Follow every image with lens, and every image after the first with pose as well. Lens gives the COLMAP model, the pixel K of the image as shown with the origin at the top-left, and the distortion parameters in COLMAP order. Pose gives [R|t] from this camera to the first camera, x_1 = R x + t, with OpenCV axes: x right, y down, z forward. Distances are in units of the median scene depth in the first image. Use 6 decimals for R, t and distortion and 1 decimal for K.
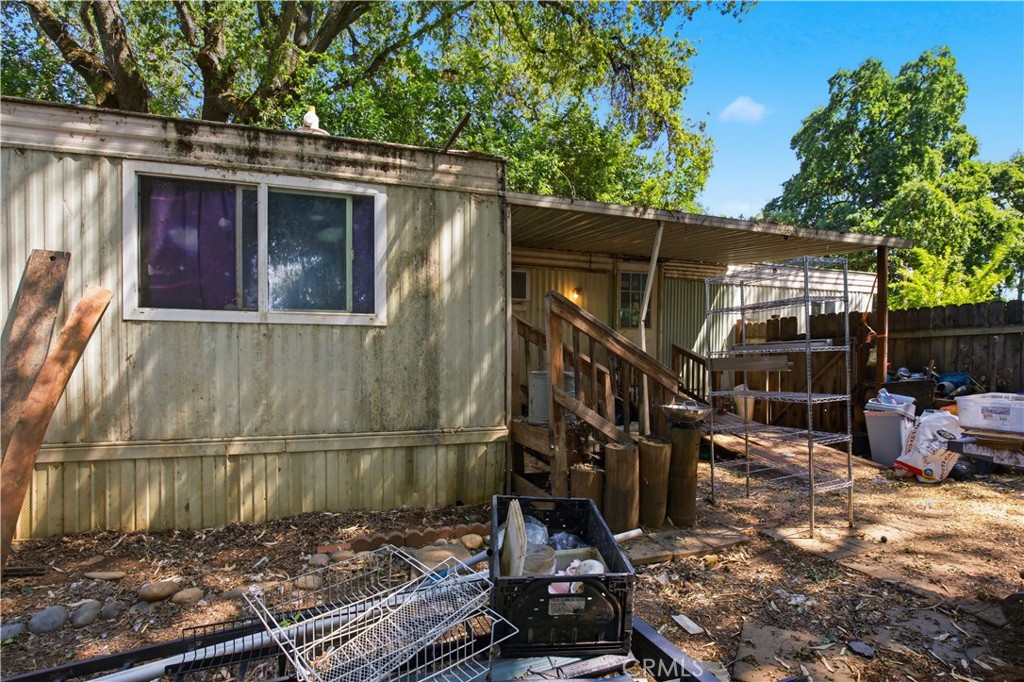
lens RADIAL K [[503.8, 0, 513.5], [0, 503.8, 369.1], [0, 0, 1]] dist [-0.038858, -0.000488]
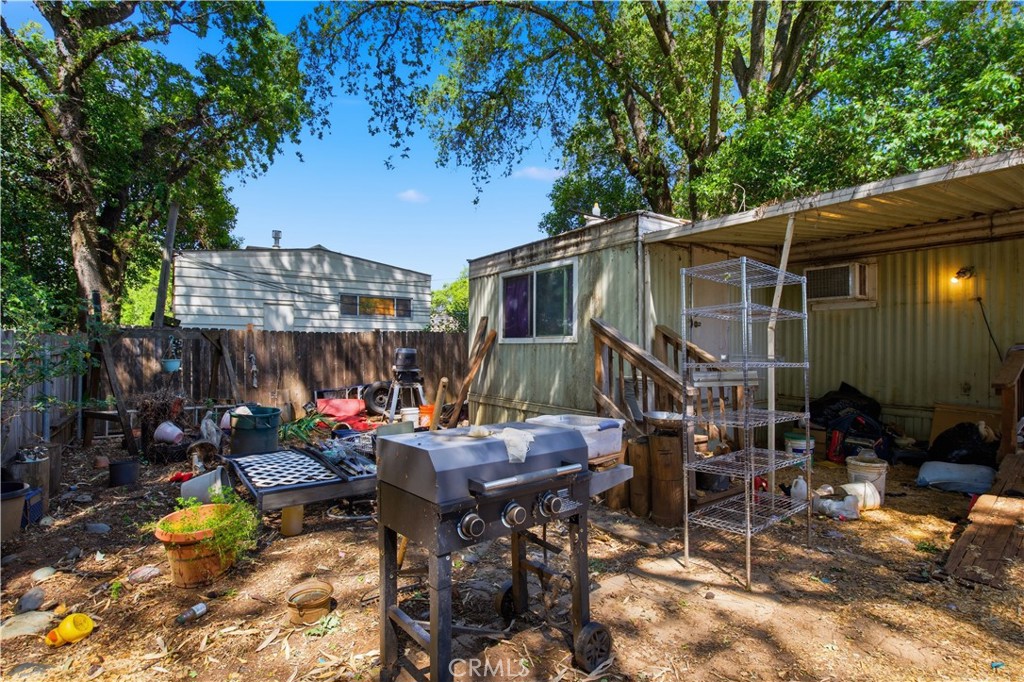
lens RADIAL K [[503.8, 0, 514.0], [0, 503.8, 346.6], [0, 0, 1]] dist [-0.038858, -0.000488]
pose [[0.266391, -0.005360, -0.963850, 1.314633], [-0.021098, 0.999713, -0.011390, -0.054574], [0.963634, 0.023369, 0.266201, 0.398723]]
